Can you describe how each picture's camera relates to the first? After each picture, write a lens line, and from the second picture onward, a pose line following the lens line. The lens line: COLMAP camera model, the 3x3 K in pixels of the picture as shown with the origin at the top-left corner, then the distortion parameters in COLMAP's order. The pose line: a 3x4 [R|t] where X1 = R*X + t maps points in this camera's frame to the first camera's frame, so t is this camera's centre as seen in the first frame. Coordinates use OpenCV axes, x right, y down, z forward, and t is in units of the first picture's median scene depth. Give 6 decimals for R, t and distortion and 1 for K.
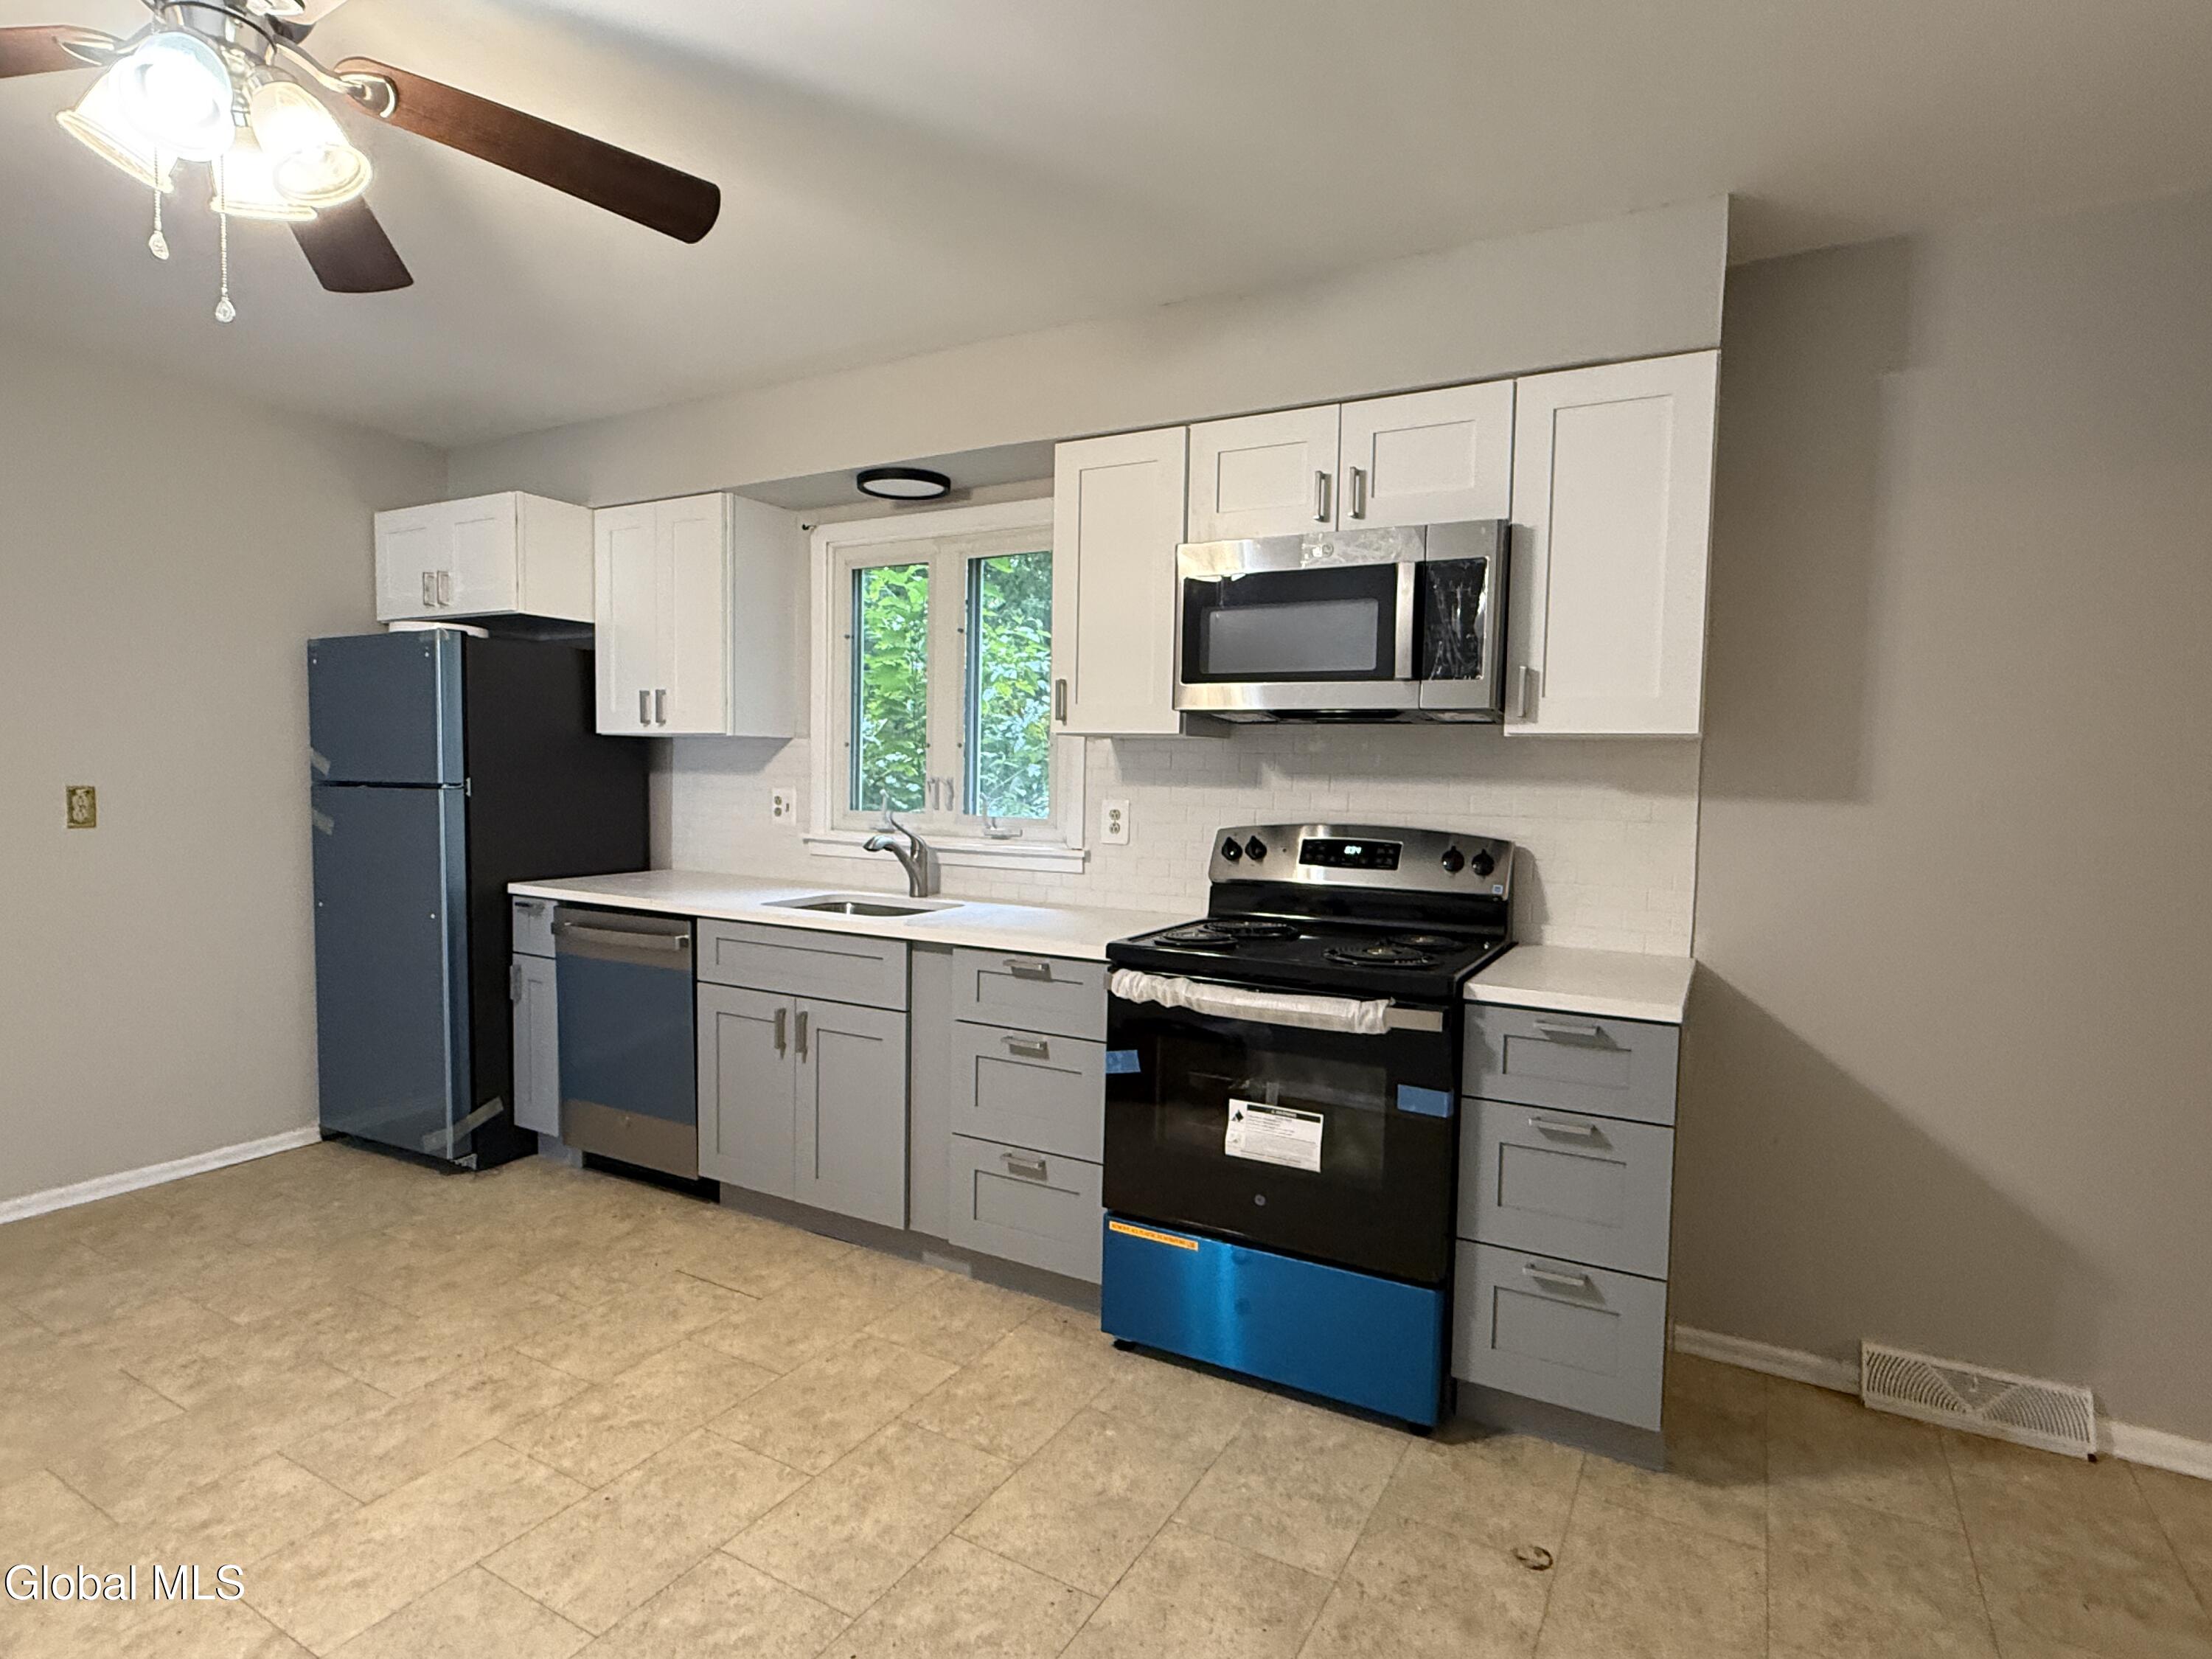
lens RADIAL K [[1157.6, 0, 1102.1], [0, 1157.6, 832.5], [0, 0, 1]] dist [-0.000619, -0.000486]
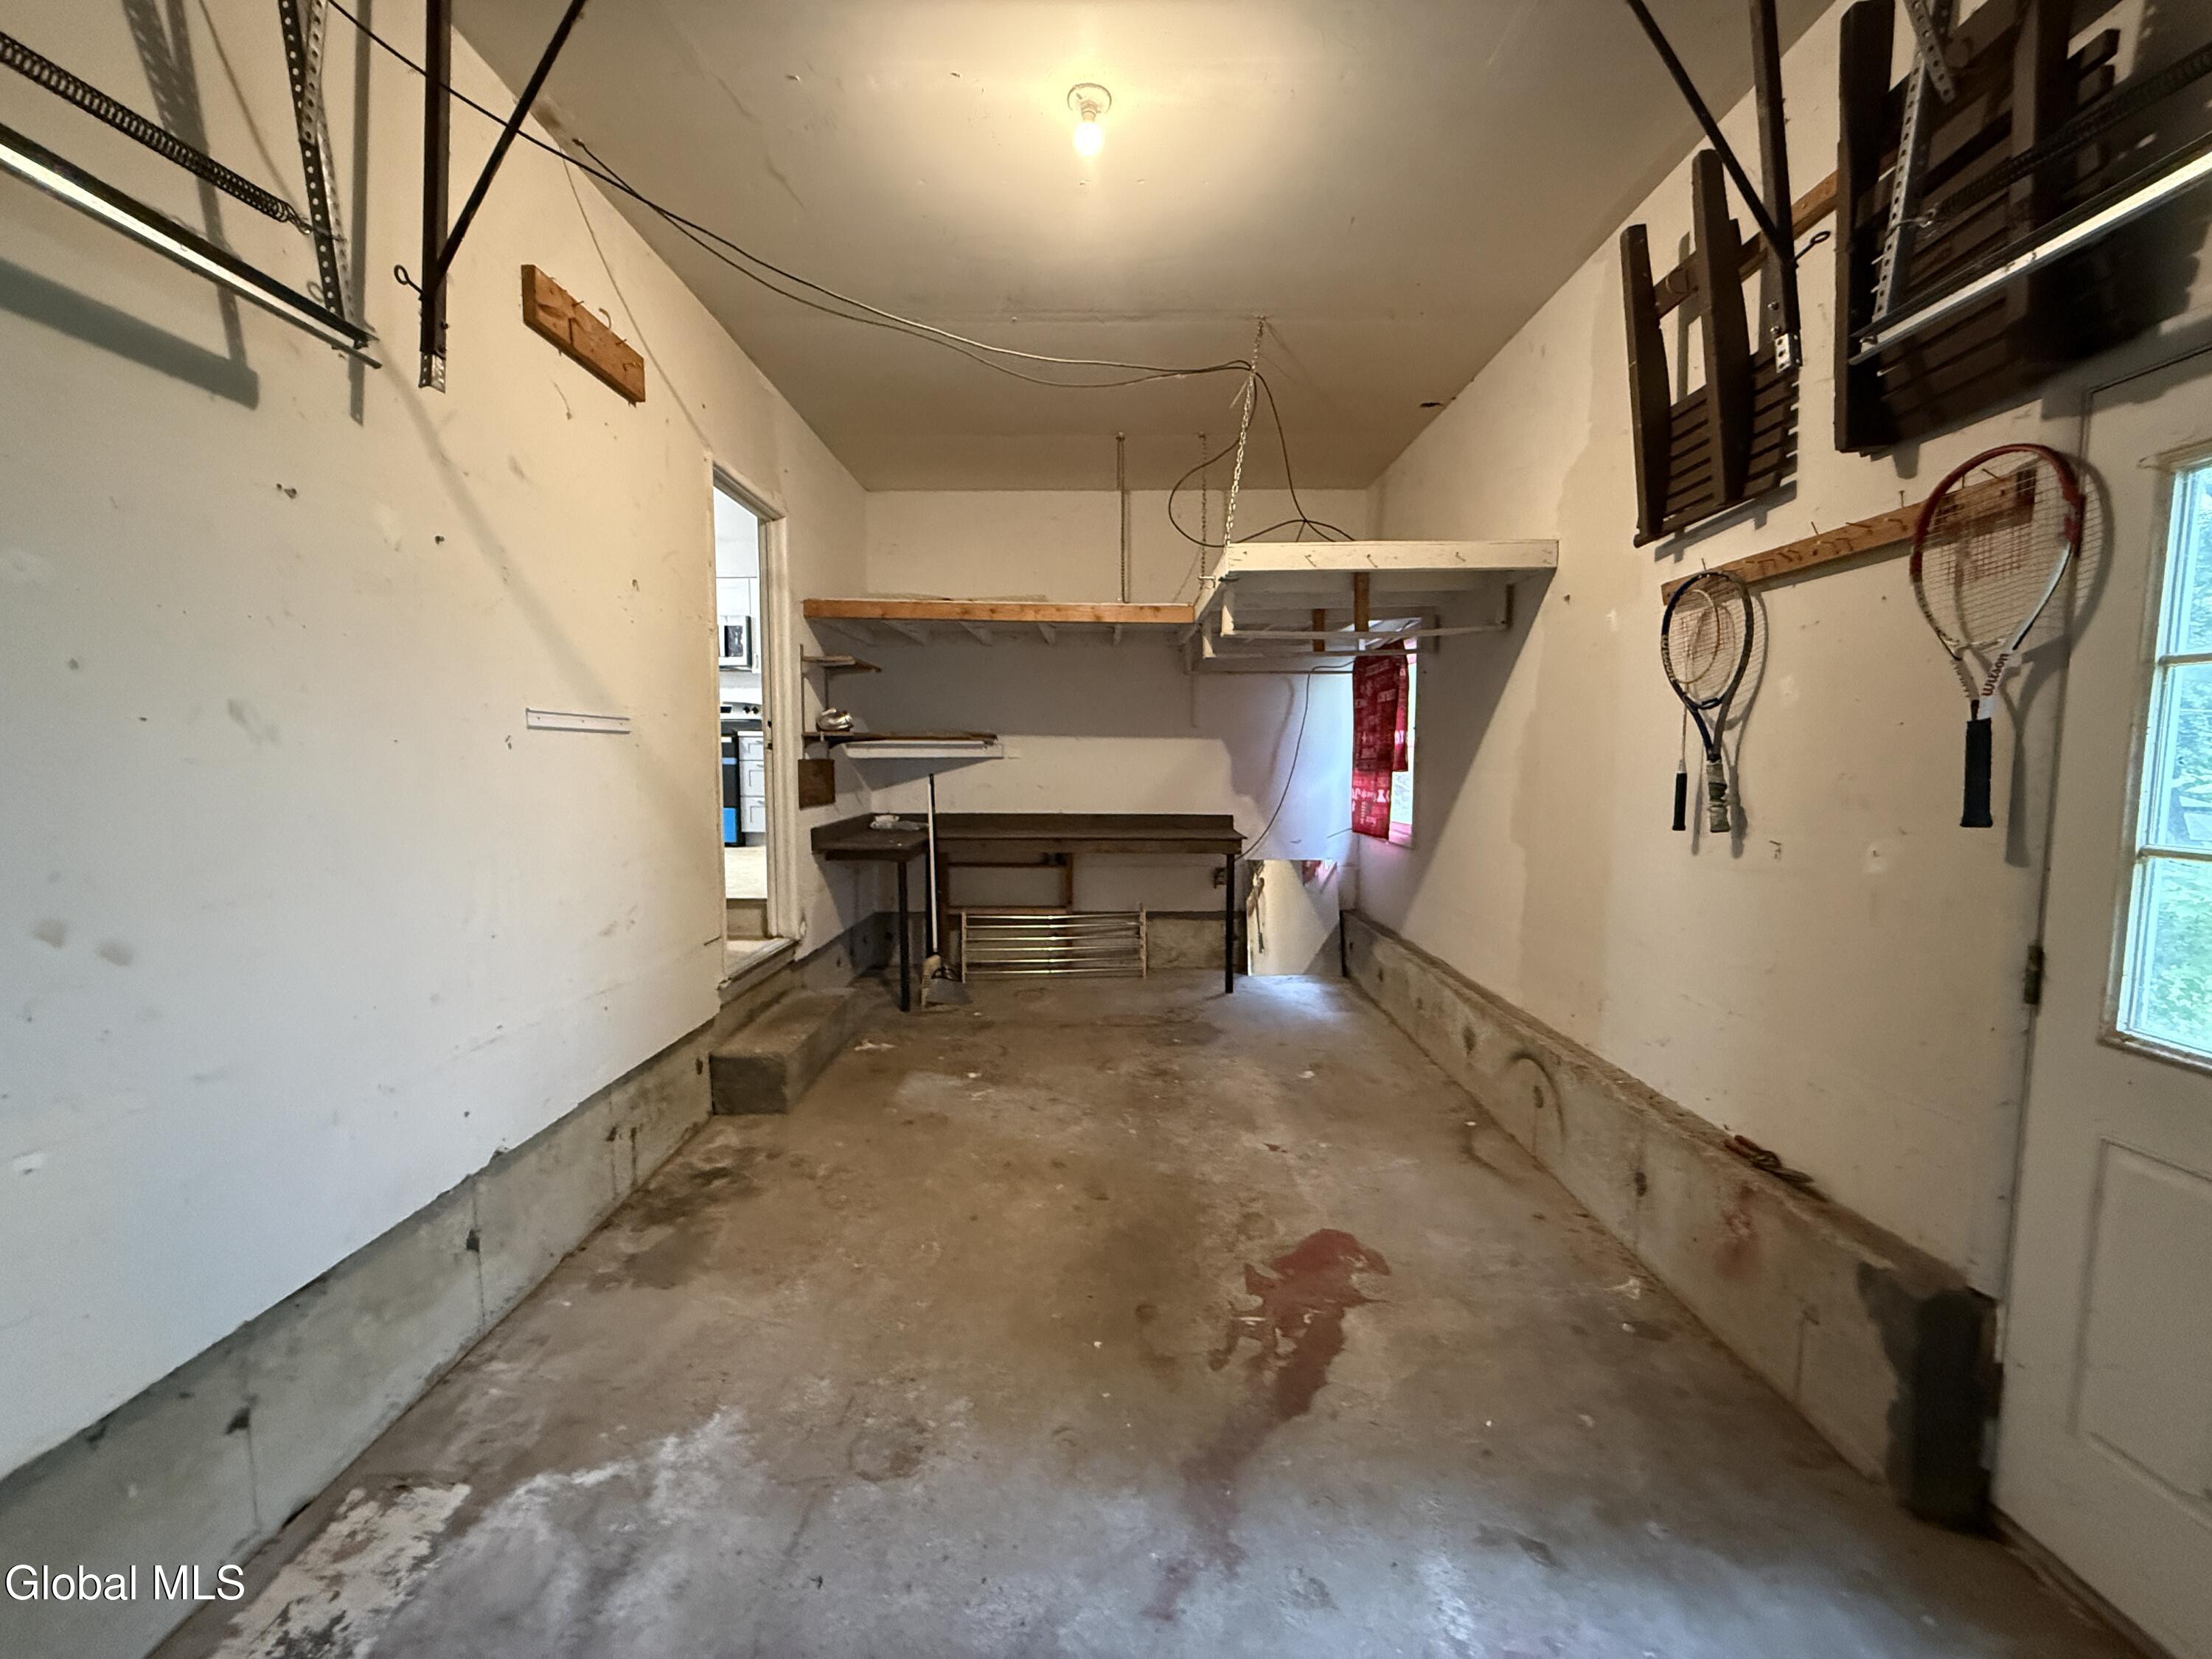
lens RADIAL K [[888.2, 0, 1107.2], [0, 888.2, 828.2], [0, 0, 1]] dist [-0.000392, -0.000006]
pose [[0.875915, -0.048379, 0.480033, -0.057920], [0.034336, 0.998688, 0.037997, 0.348638], [-0.481242, -0.016800, 0.876427, -2.092175]]
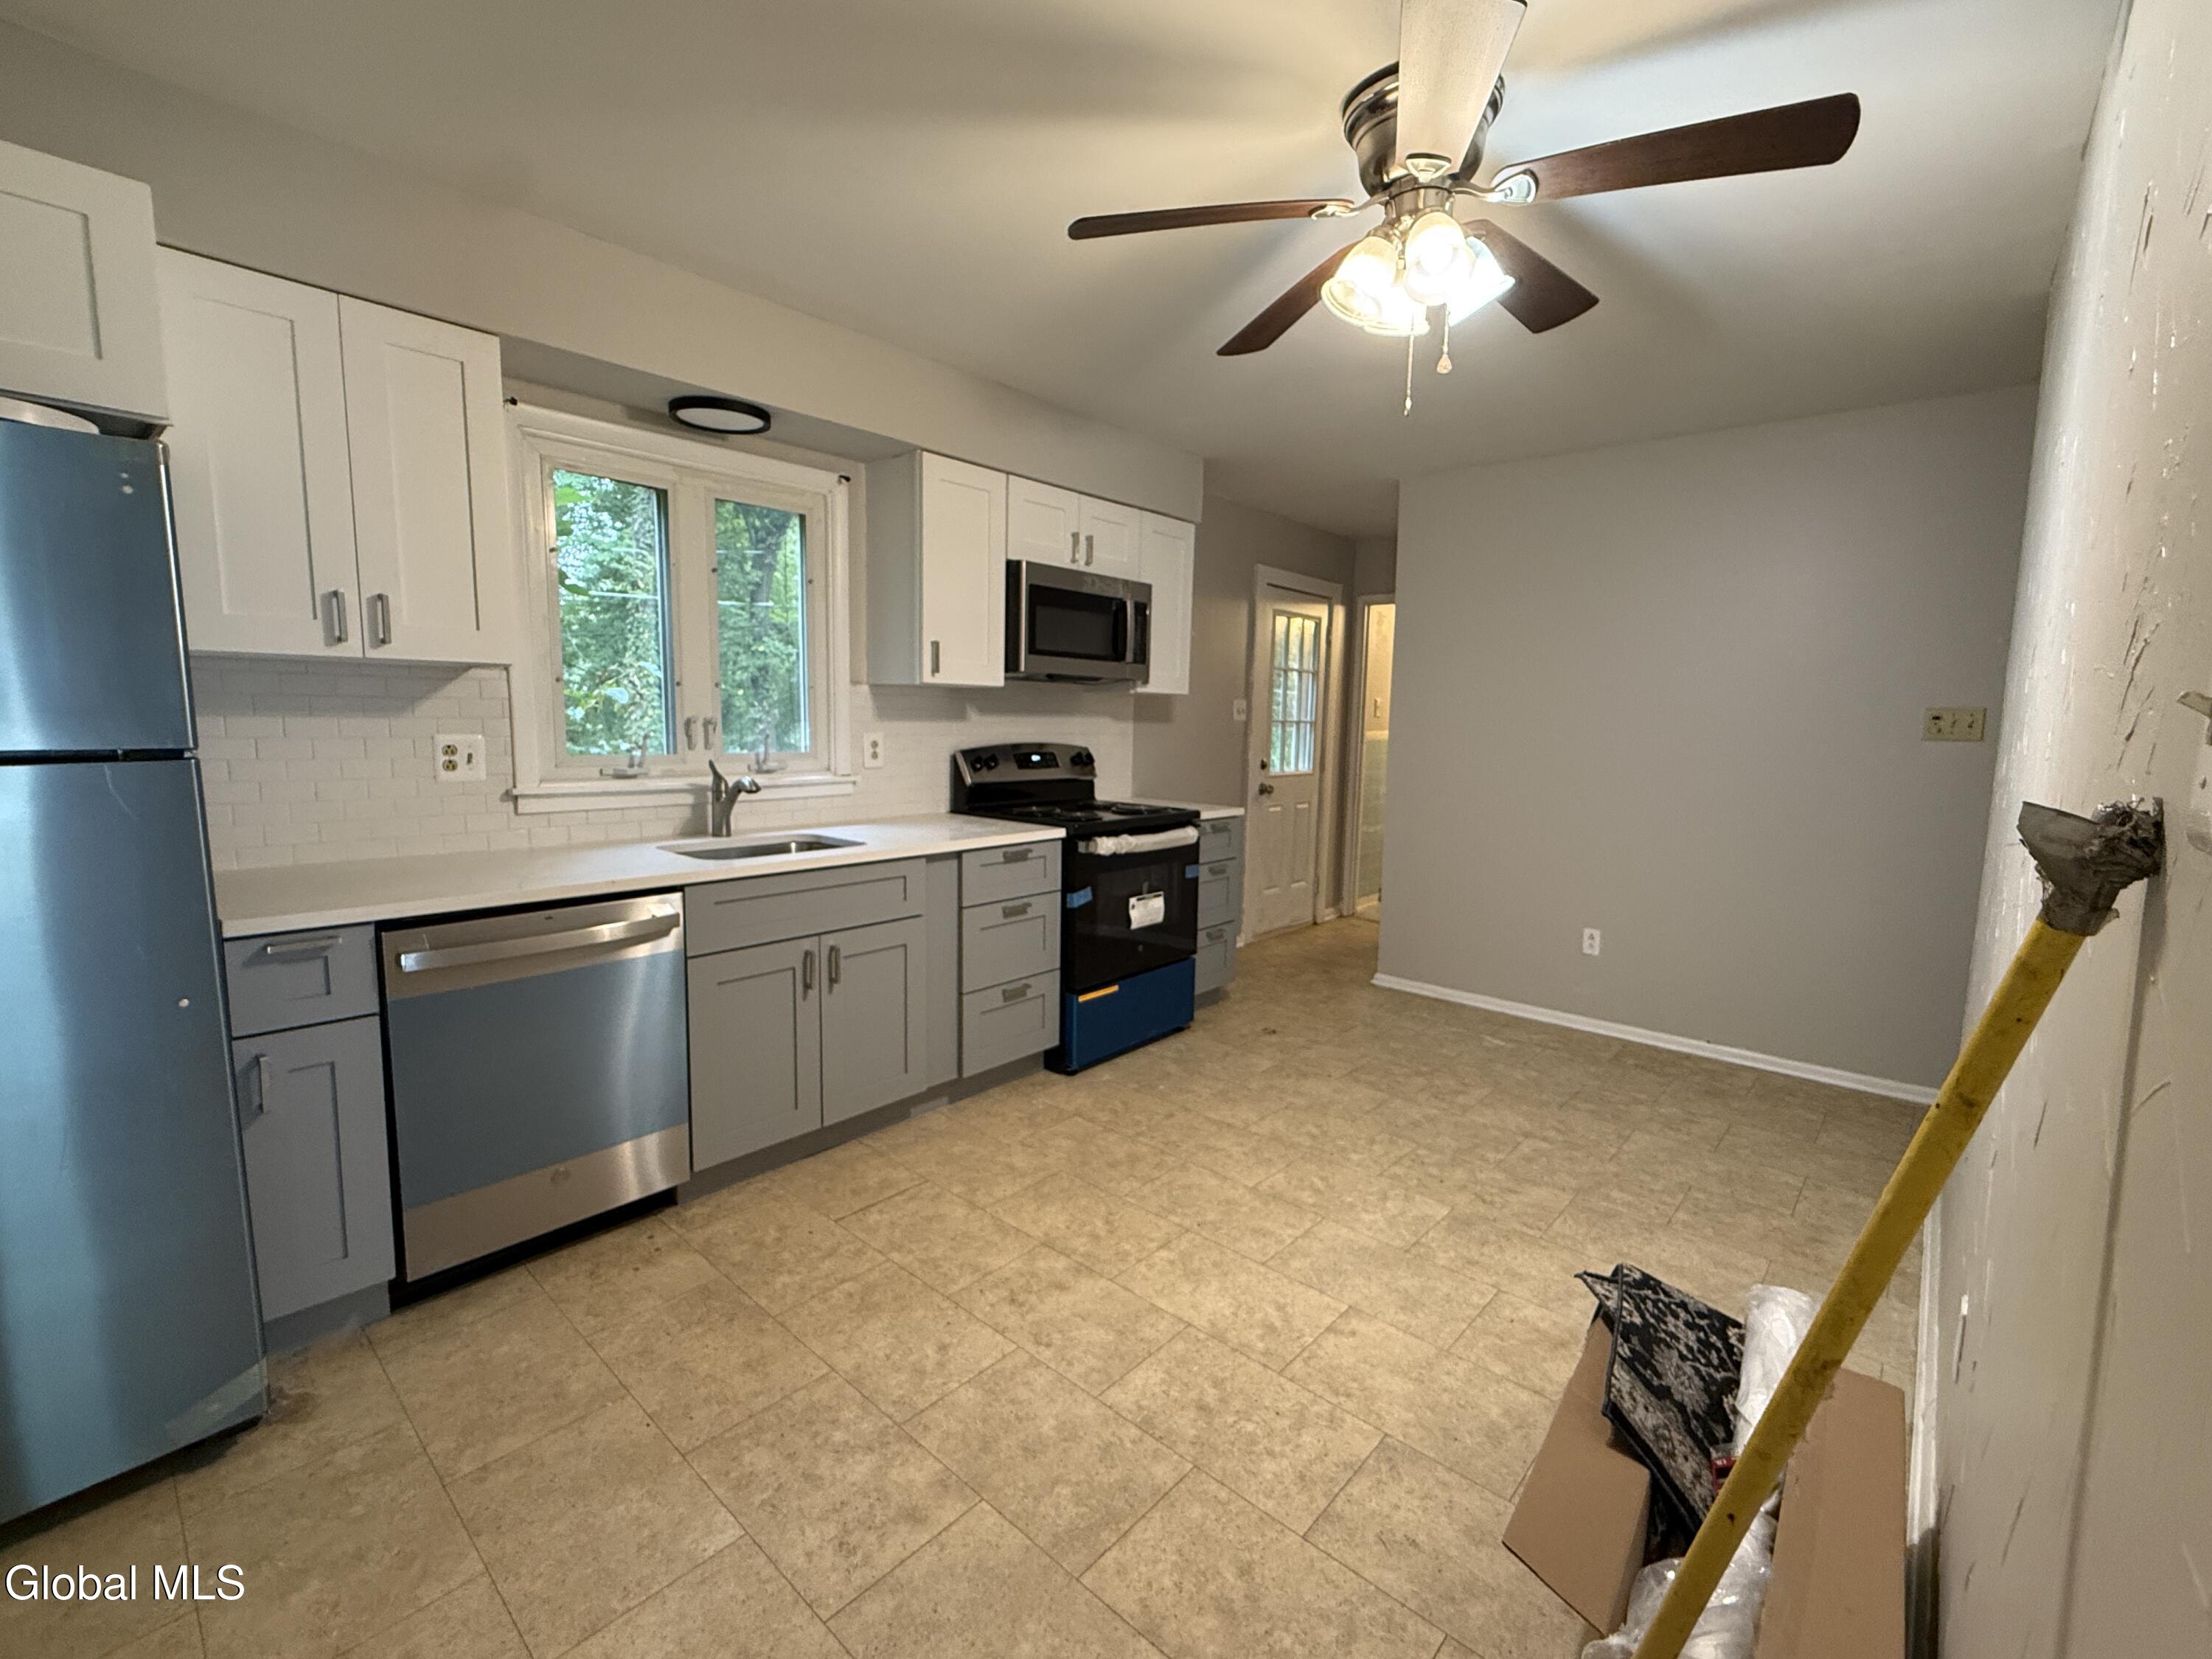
lens RADIAL K [[982.2, 0, 1102.5], [0, 982.2, 828.7], [0, 0, 1]] dist [0.000355, -0.001371]
pose [[0.197044, -0.132257, 0.971433, -1.245231], [0.036011, 0.991167, 0.127639, -0.065412], [-0.979733, 0.009832, 0.200066, 0.678512]]
